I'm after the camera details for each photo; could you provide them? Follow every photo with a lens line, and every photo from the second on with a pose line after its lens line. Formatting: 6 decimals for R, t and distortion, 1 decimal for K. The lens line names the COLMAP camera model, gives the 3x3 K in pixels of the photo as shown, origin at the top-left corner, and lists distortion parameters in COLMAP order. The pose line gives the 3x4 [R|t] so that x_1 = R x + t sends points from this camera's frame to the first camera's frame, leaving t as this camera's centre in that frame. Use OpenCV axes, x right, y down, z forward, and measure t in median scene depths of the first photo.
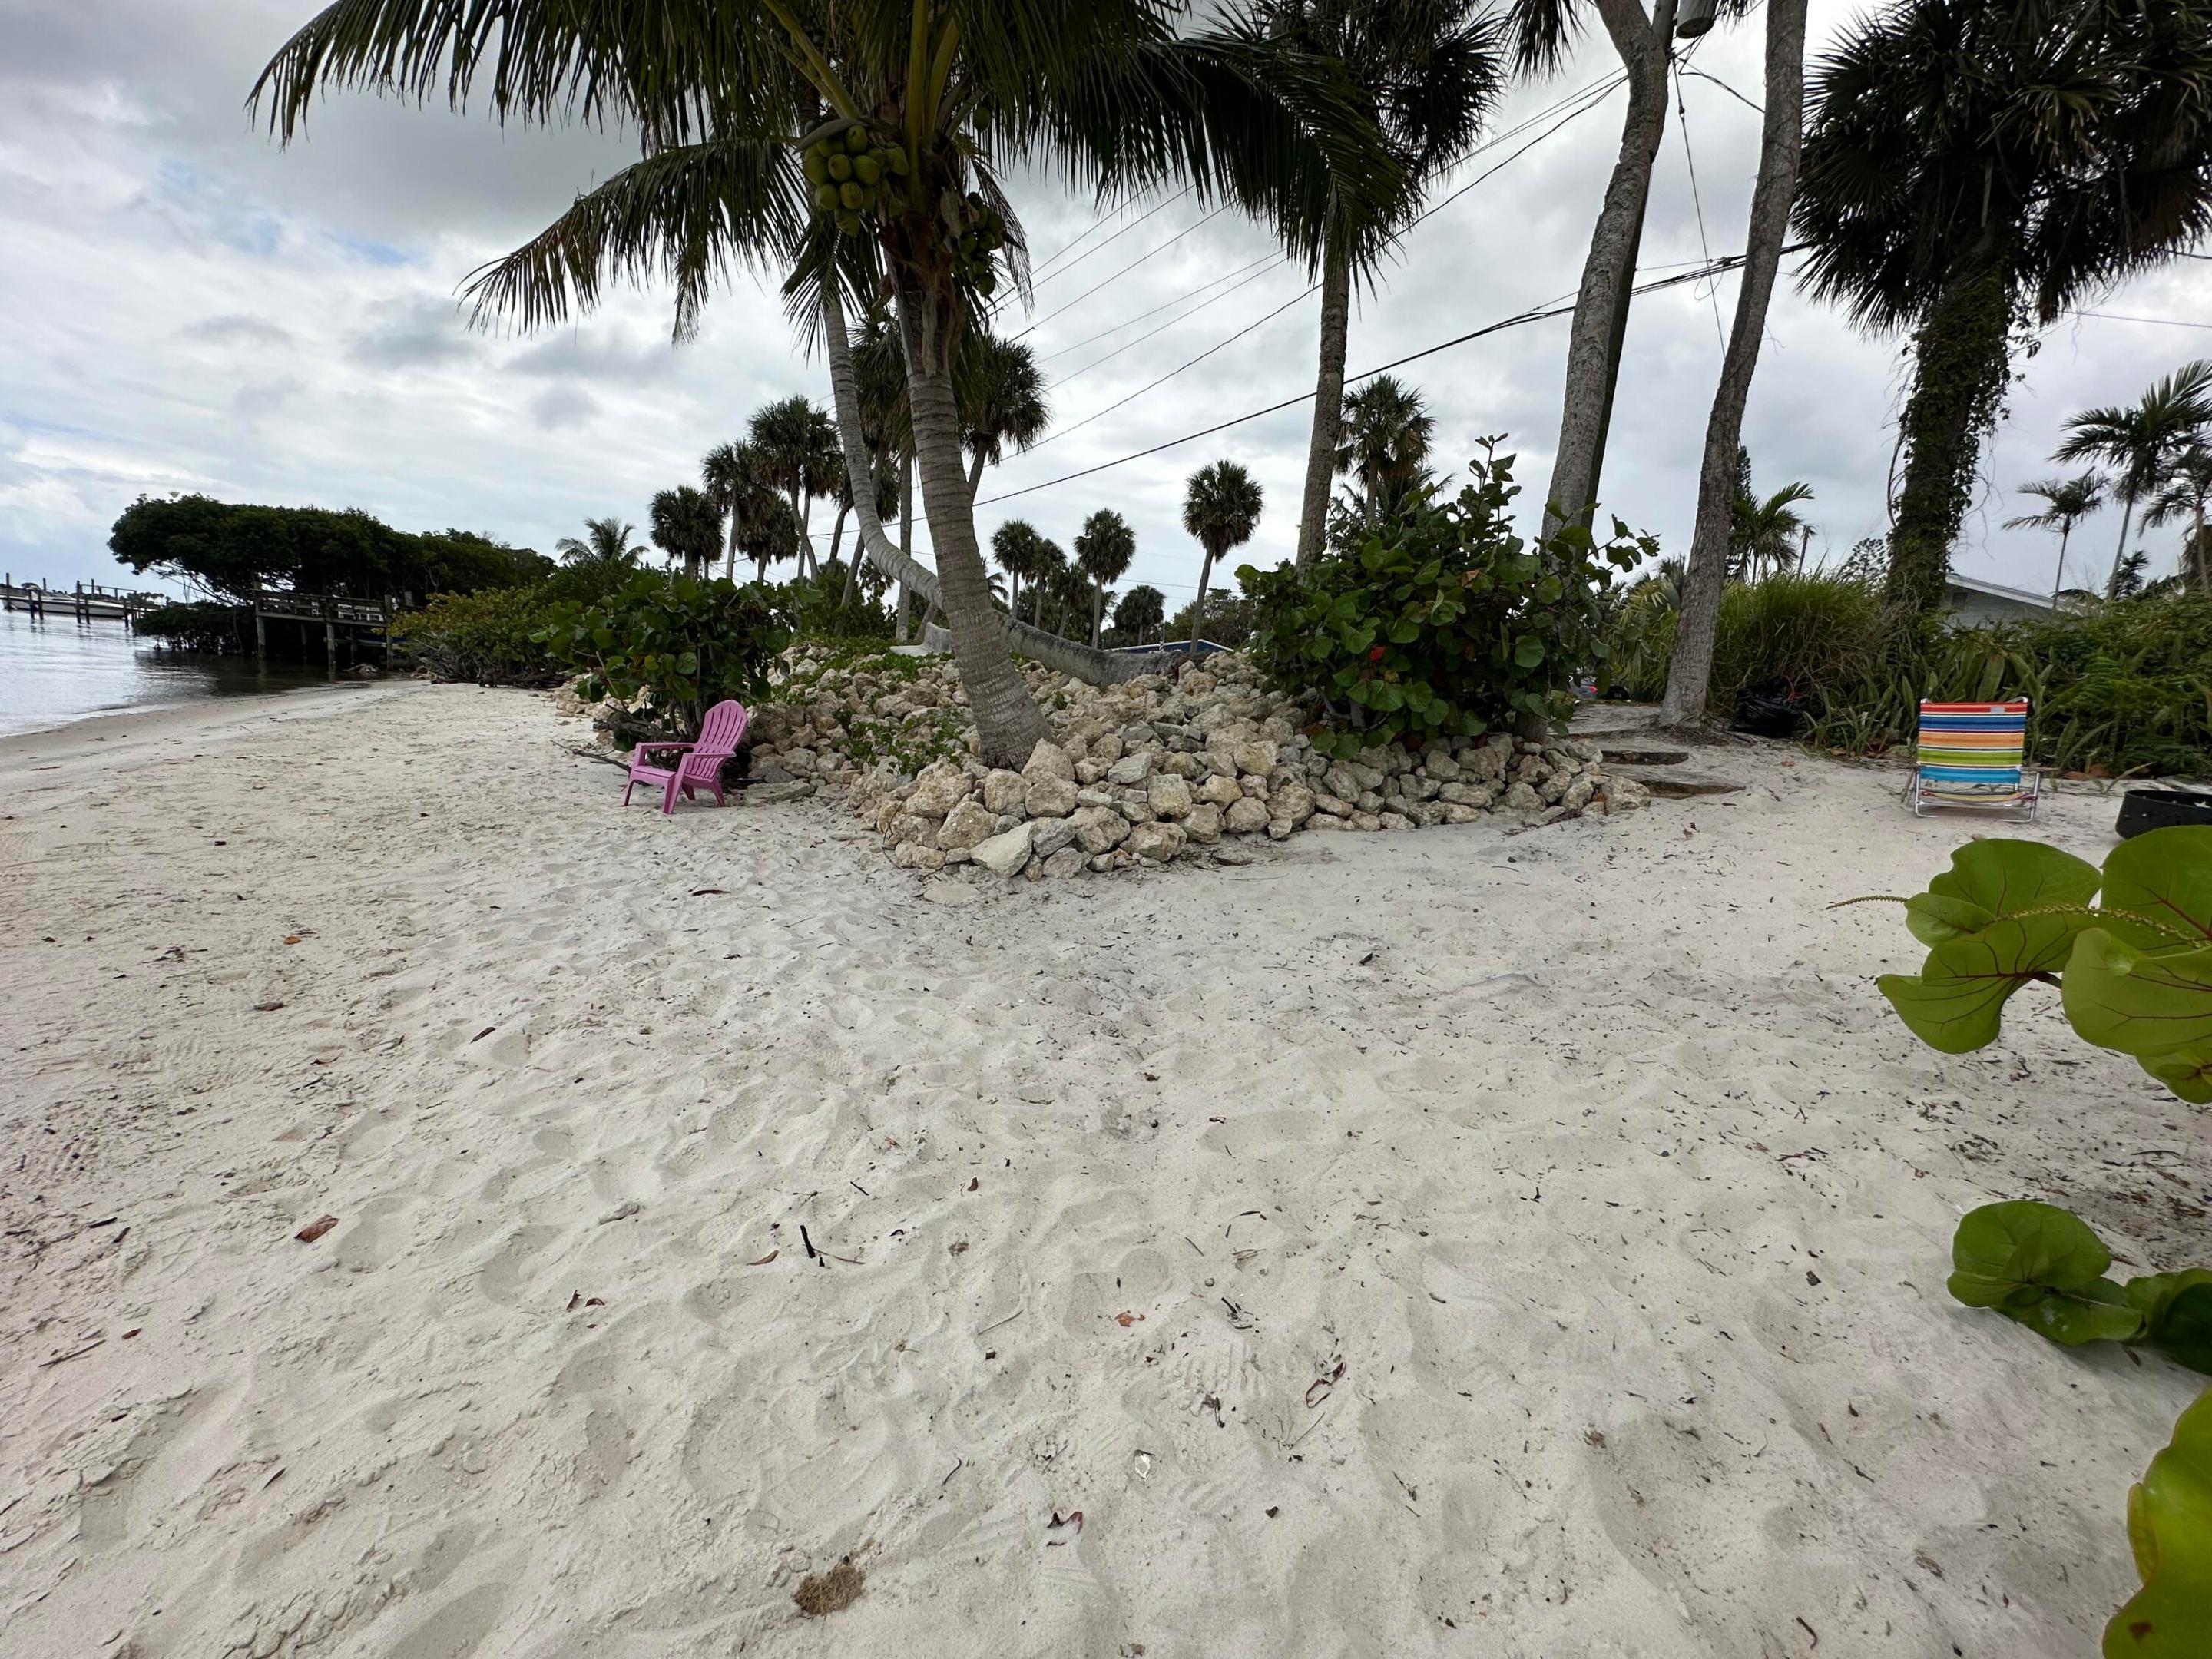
lens RADIAL K [[886.8, 0, 1103.6], [0, 886.8, 832.2], [0, 0, 1]] dist [-0.001894, 0.000006]
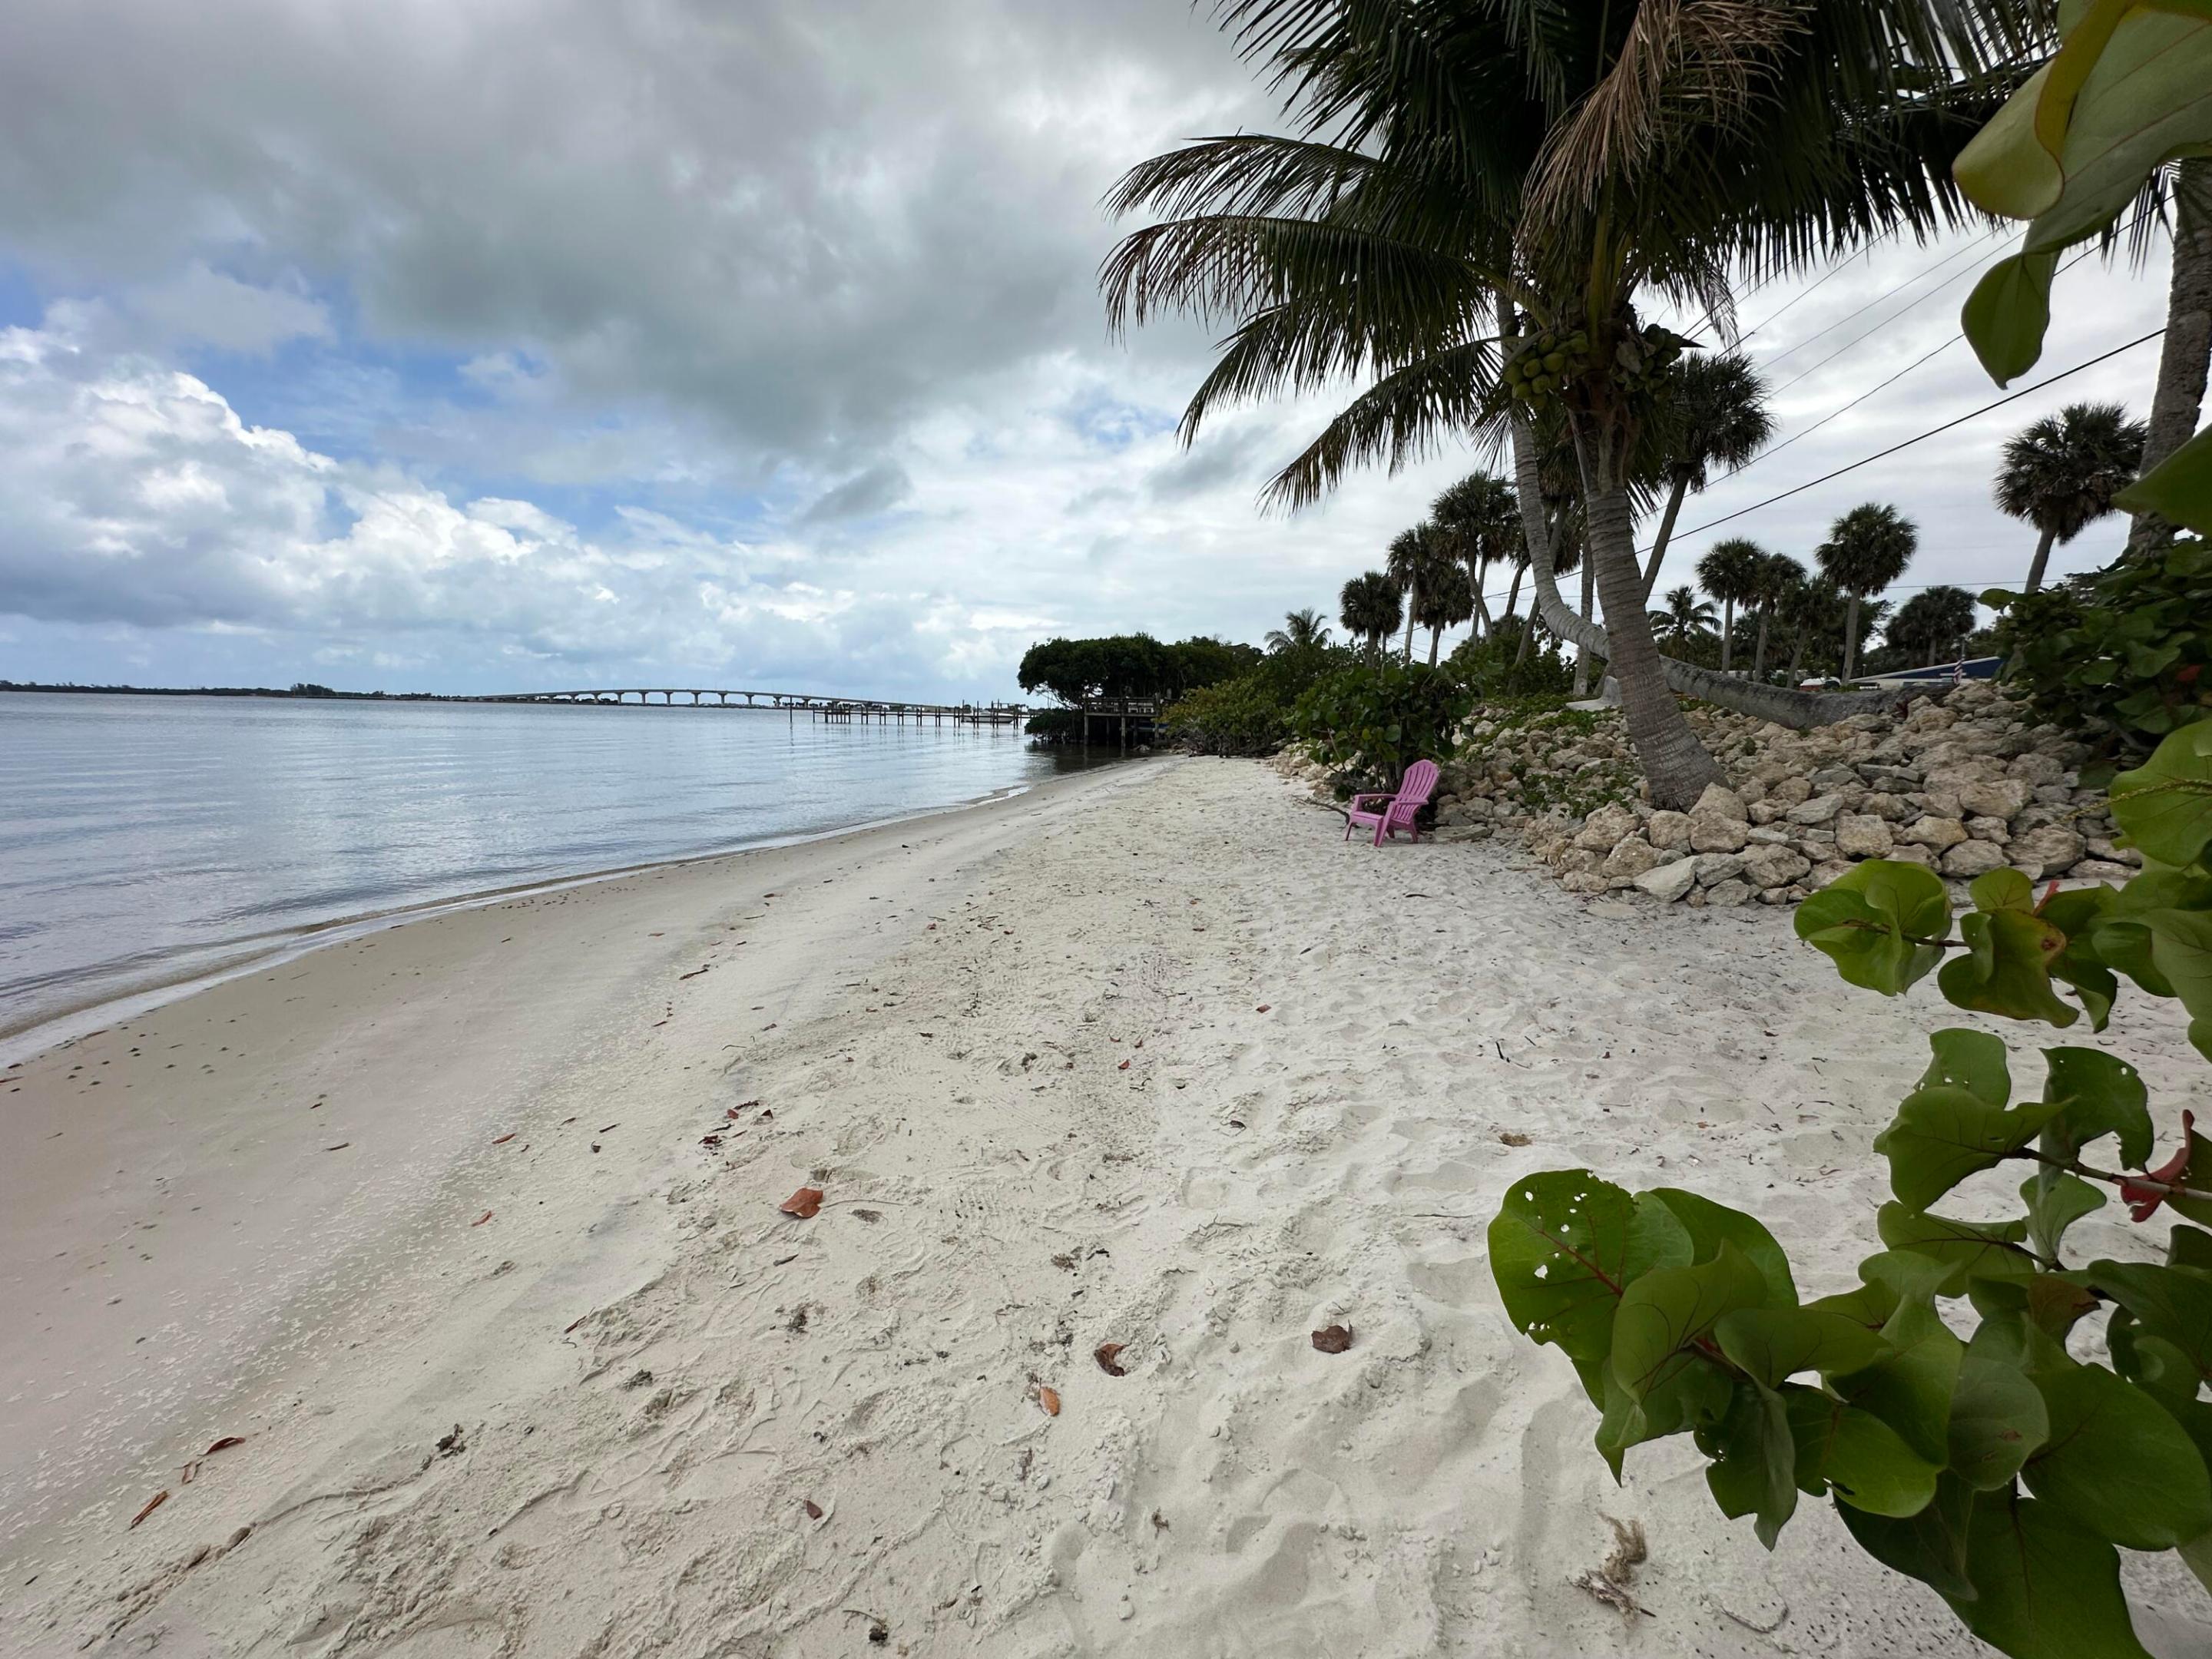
lens RADIAL K [[886.8, 0, 1101.9], [0, 886.8, 828.1], [0, 0, 1]] dist [-0.001894, 0.000006]
pose [[0.753801, 0.008987, -0.657042, 0.063566], [-0.054566, 0.997309, -0.048960, 0.035240], [0.654833, 0.072758, 0.752263, -0.246254]]
